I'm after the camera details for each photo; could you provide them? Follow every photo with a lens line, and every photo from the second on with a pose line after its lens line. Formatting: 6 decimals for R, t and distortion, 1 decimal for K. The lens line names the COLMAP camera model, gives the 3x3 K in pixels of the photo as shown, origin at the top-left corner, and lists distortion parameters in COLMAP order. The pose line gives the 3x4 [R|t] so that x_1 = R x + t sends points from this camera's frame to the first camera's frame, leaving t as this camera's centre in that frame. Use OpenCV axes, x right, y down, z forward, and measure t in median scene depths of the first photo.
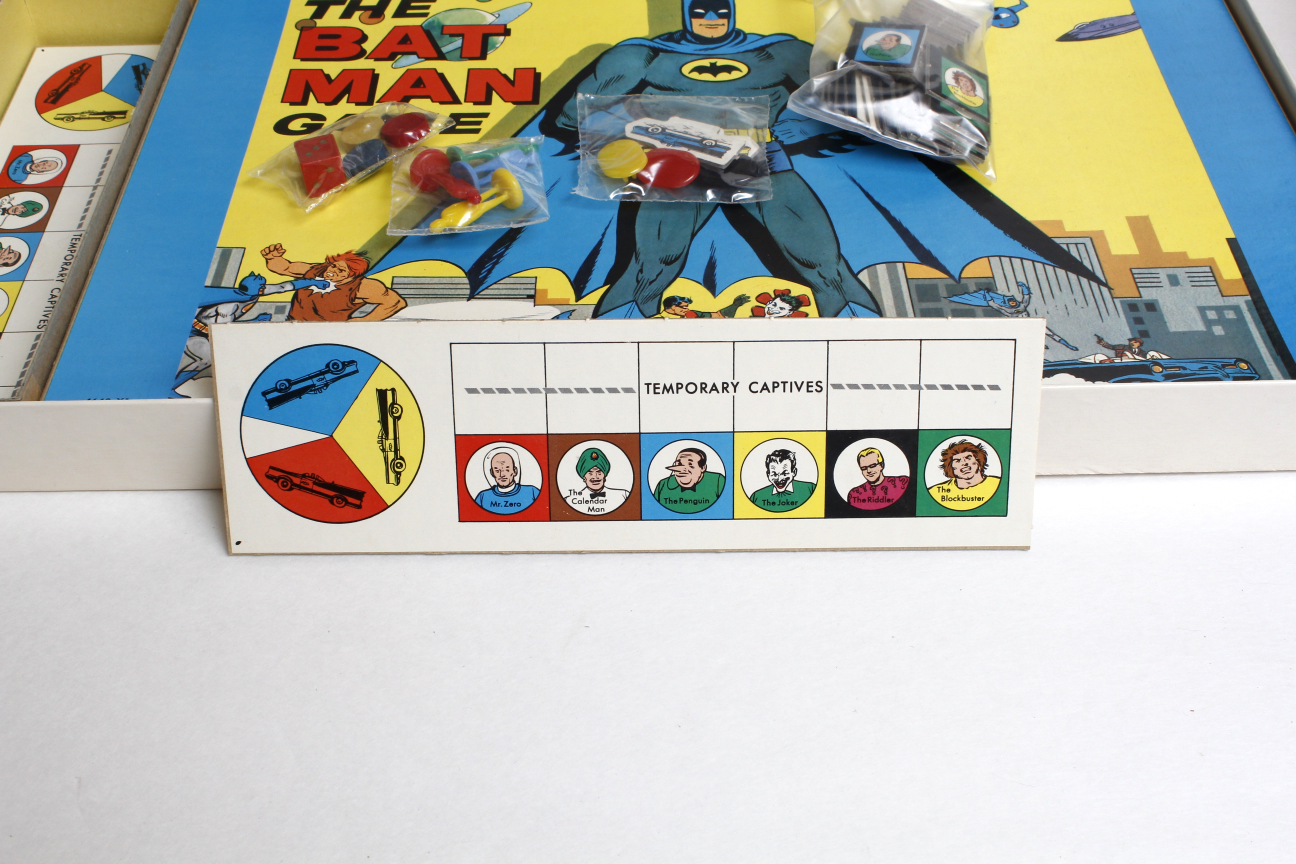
lens RADIAL K [[1536.2, 0, 648.0], [0, 1536.2, 432.0], [0, 0, 1]] dist [-0.066213, 0.028719]
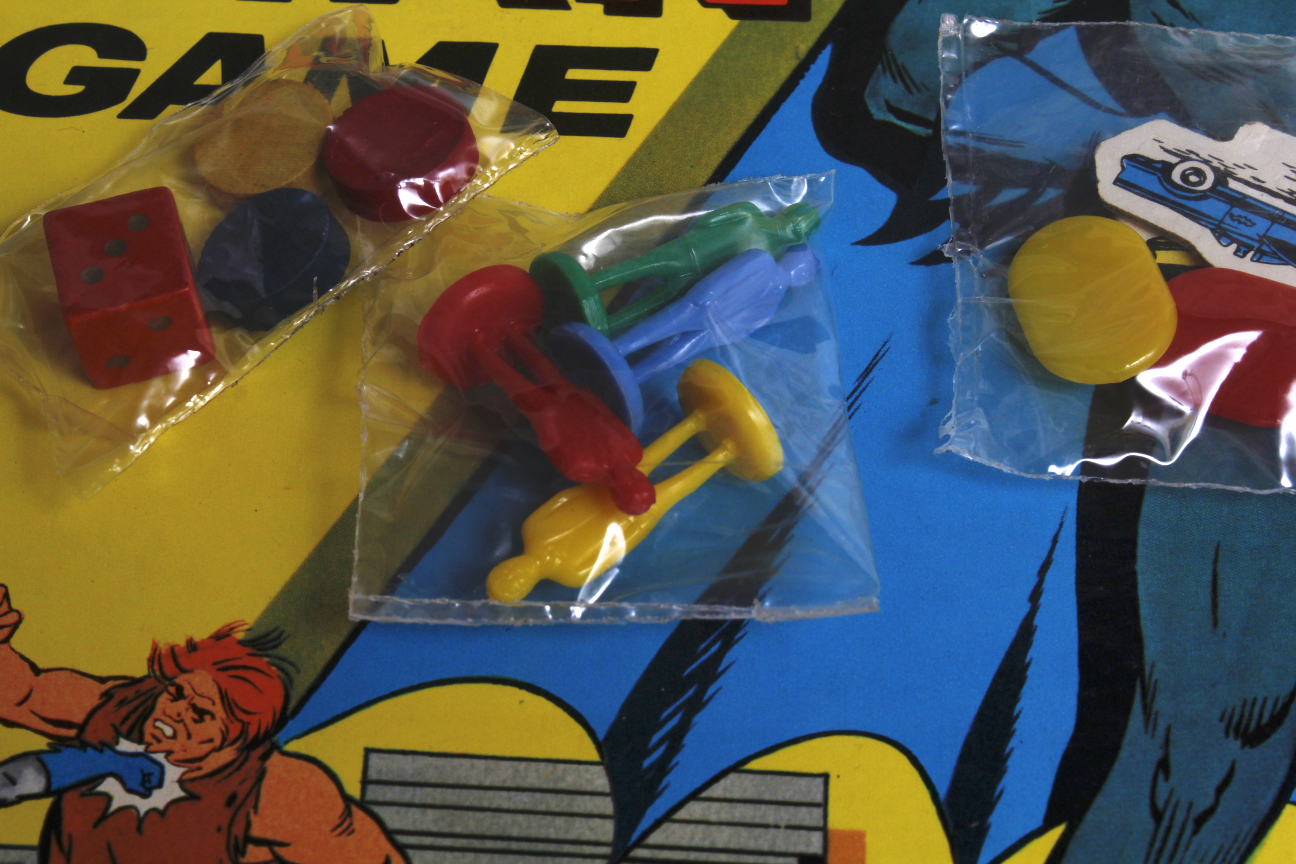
lens RADIAL K [[3082.0, 0, 648.0], [0, 3082.0, 432.0], [0, 0, 1]] dist [0.085340, 0.367238]
pose [[0.998584, 0.043403, -0.030771, -0.086592], [-0.036324, 0.978761, 0.201763, -0.274960], [0.038875, -0.200359, 0.978951, 0.373248]]
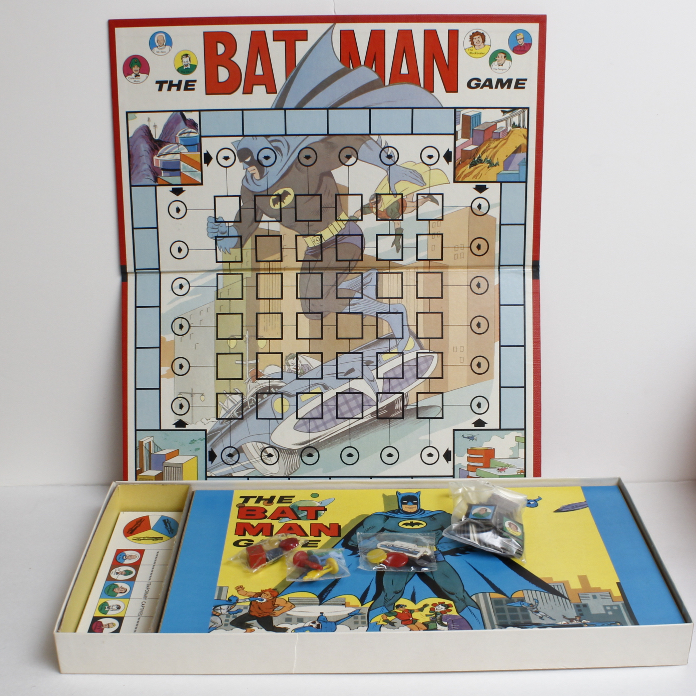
lens RADIAL K [[1156.6, 0, 348.0], [0, 1156.6, 348.0], [0, 0, 1]] dist [-0.152952, 0.052872]
pose [[0.999985, 0.005152, 0.001618, -0.068297], [-0.003997, 0.907595, -0.419827, 0.300874], [-0.003632, 0.419815, 0.907603, -0.840555]]
